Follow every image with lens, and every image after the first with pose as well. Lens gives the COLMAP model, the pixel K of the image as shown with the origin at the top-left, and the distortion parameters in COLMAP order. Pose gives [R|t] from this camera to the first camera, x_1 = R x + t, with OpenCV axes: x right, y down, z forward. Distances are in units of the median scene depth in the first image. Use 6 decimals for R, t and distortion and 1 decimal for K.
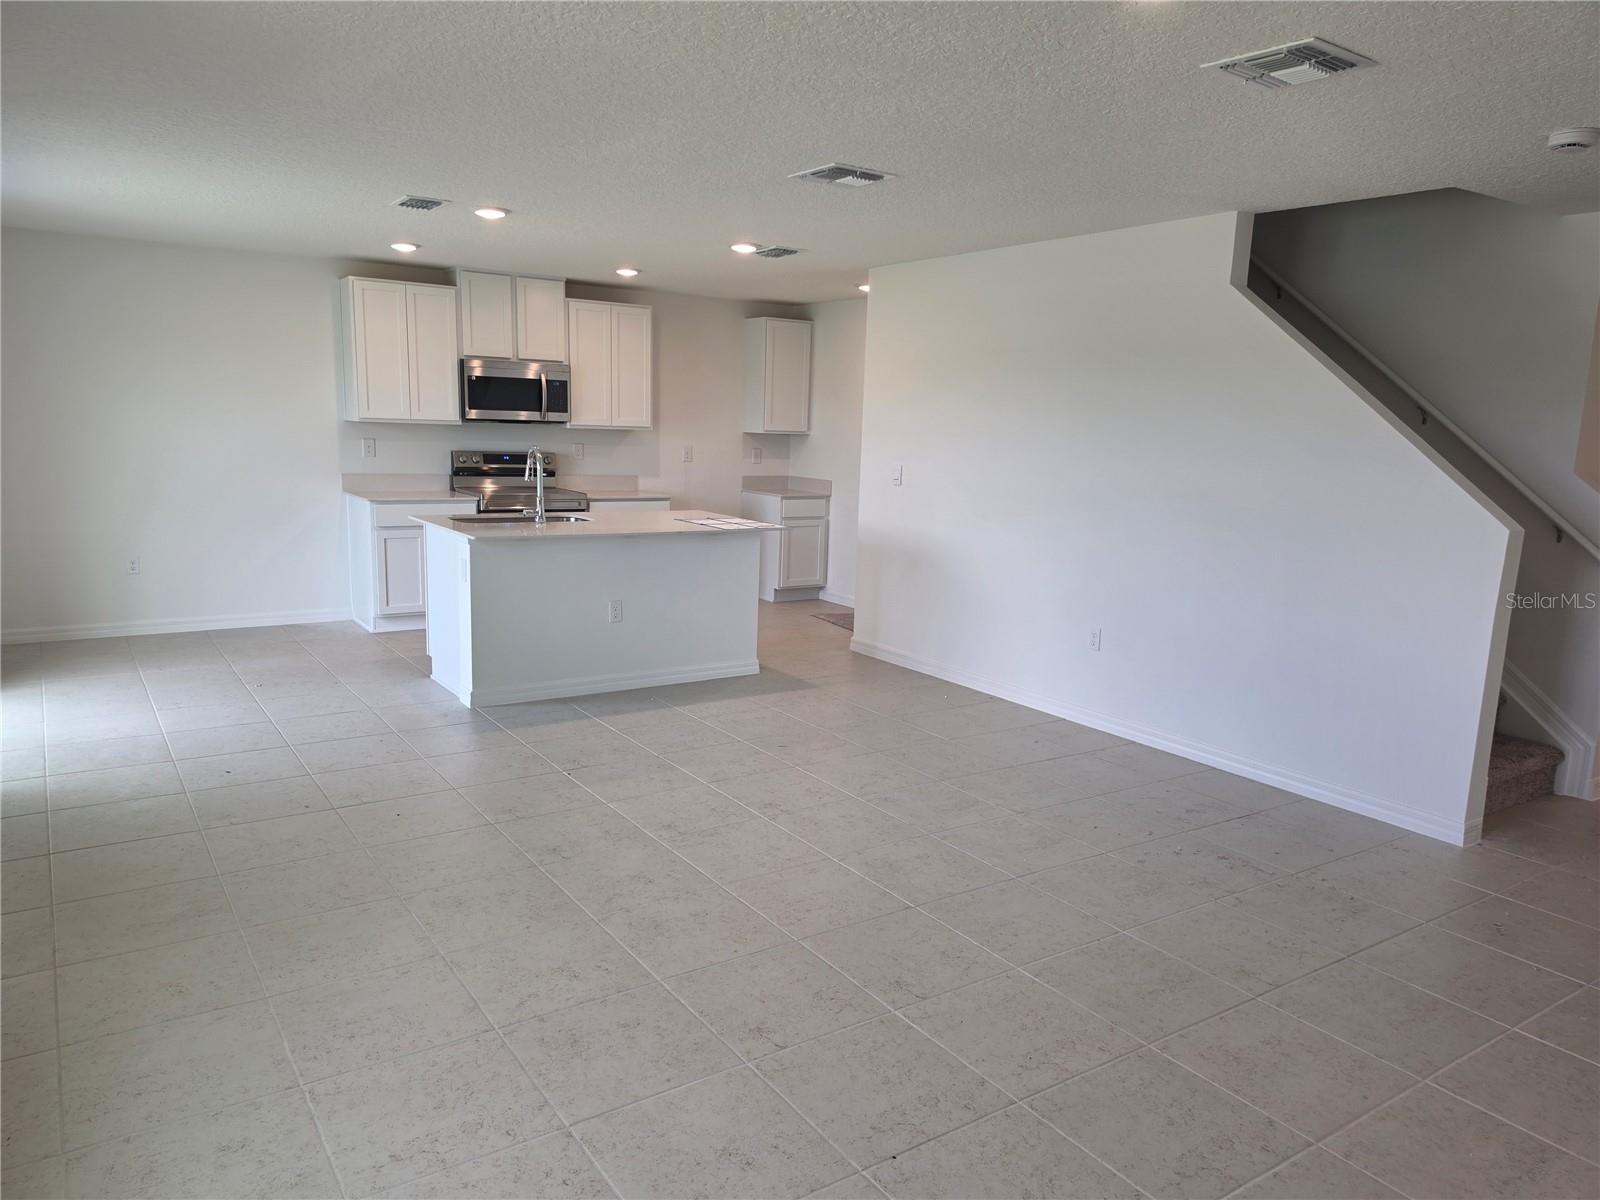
lens RADIAL K [[1112.9, 0, 796.8], [0, 1112.9, 602.8], [0, 0, 1]] dist [0.045349, -0.003368]
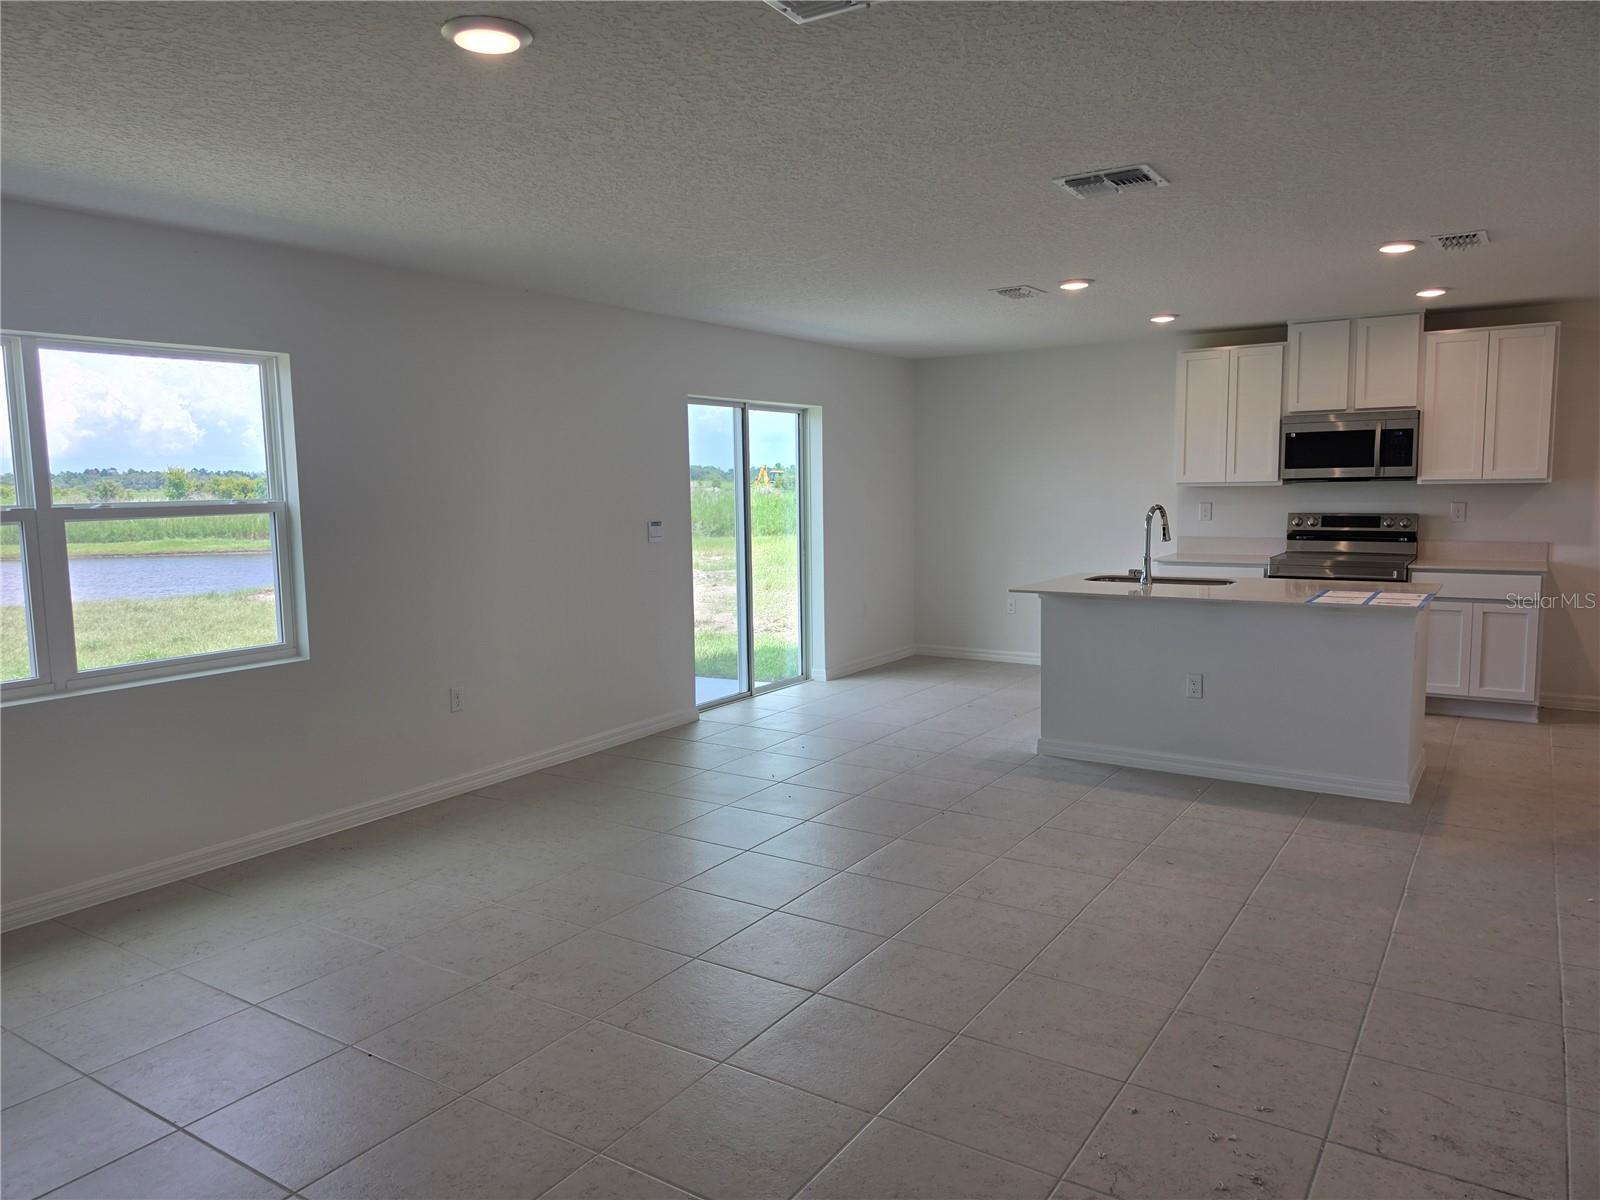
lens RADIAL K [[1112.9, 0, 797.2], [0, 1112.9, 601.6], [0, 0, 1]] dist [0.045349, -0.003368]
pose [[0.384801, 0.067259, -0.920546, 0.422578], [-0.124505, 0.992008, 0.020436, -0.030276], [0.914564, 0.106749, 0.390100, 0.267059]]
